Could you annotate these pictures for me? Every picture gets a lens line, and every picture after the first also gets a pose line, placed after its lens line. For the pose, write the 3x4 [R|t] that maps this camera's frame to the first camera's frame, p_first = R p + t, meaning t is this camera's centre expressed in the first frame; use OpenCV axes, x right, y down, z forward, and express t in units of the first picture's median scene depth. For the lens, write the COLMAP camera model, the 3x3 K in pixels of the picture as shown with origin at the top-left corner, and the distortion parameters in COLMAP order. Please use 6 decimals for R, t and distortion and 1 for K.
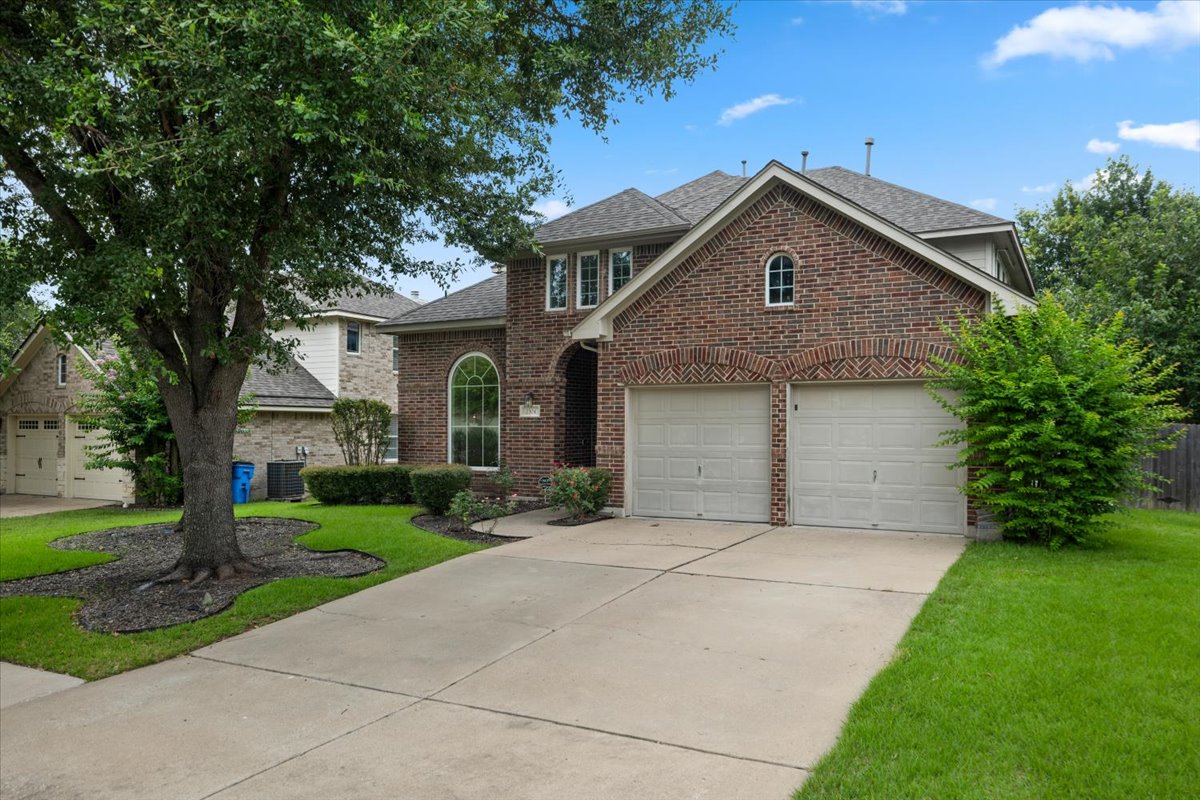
lens RADIAL K [[830.2, 0, 603.5], [0, 830.2, 404.3], [0, 0, 1]] dist [0.002227, 0.001240]
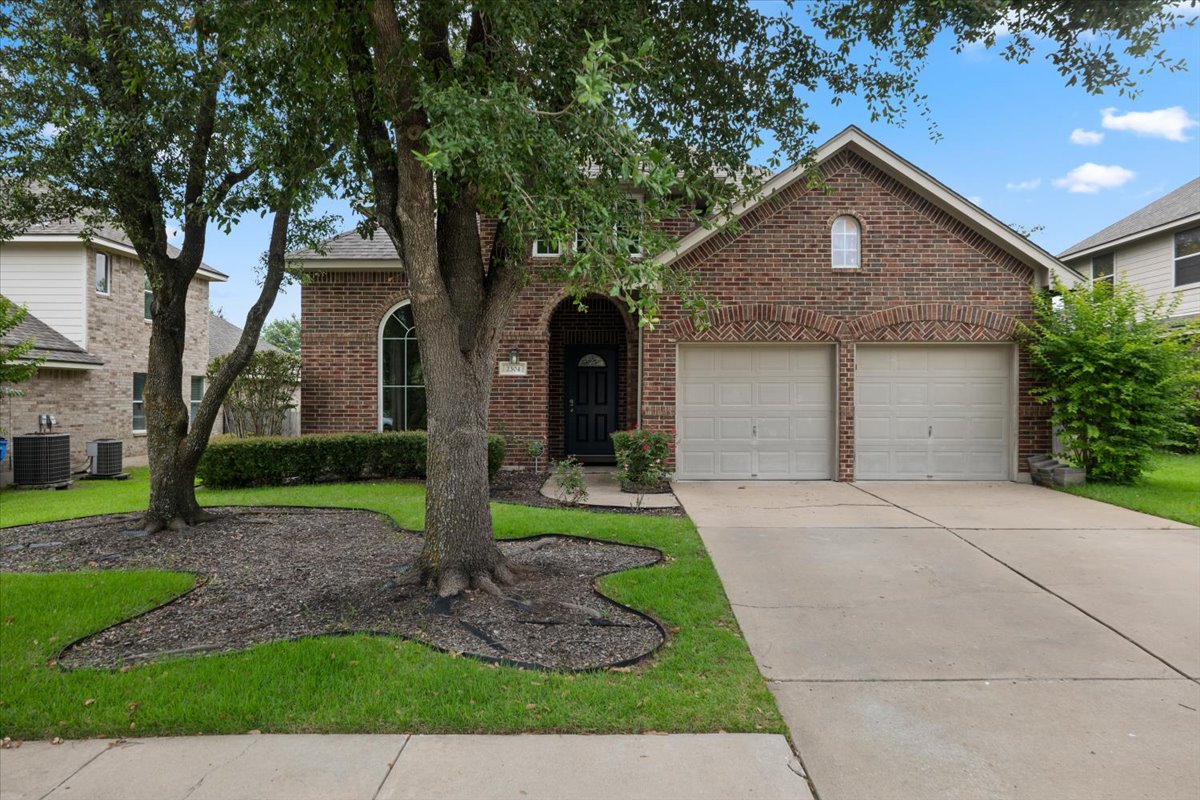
lens RADIAL K [[830.2, 0, 594.1], [0, 830.2, 377.4], [0, 0, 1]] dist [0.002227, 0.001240]
pose [[0.887857, 0.010147, 0.460007, -0.529114], [-0.012925, 0.999912, 0.002889, 0.017597], [-0.459938, -0.008511, 0.887910, 0.226915]]
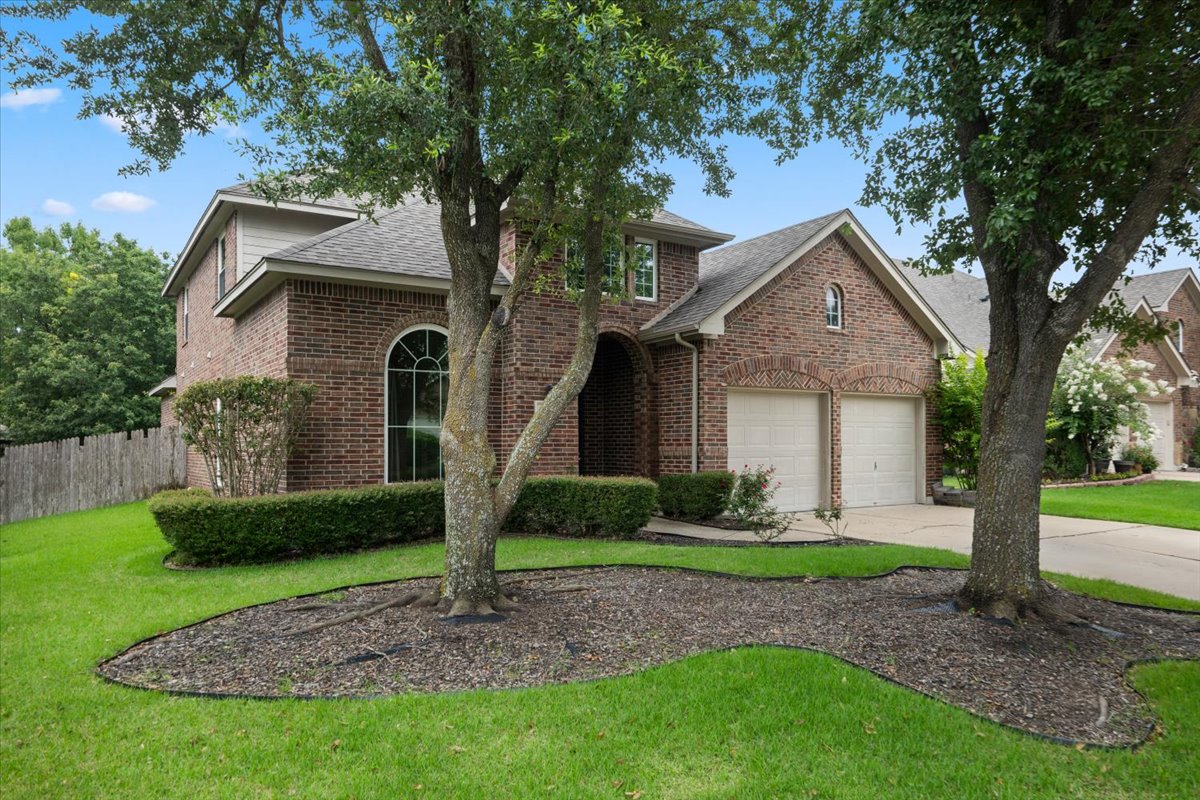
lens RADIAL K [[830.2, 0, 596.9], [0, 830.2, 409.0], [0, 0, 1]] dist [0.002227, 0.001240]
pose [[0.467931, 0.032467, 0.883168, -0.998765], [-0.022320, 0.999440, -0.024916, 0.035773], [-0.883483, -0.008053, 0.468394, 0.728679]]
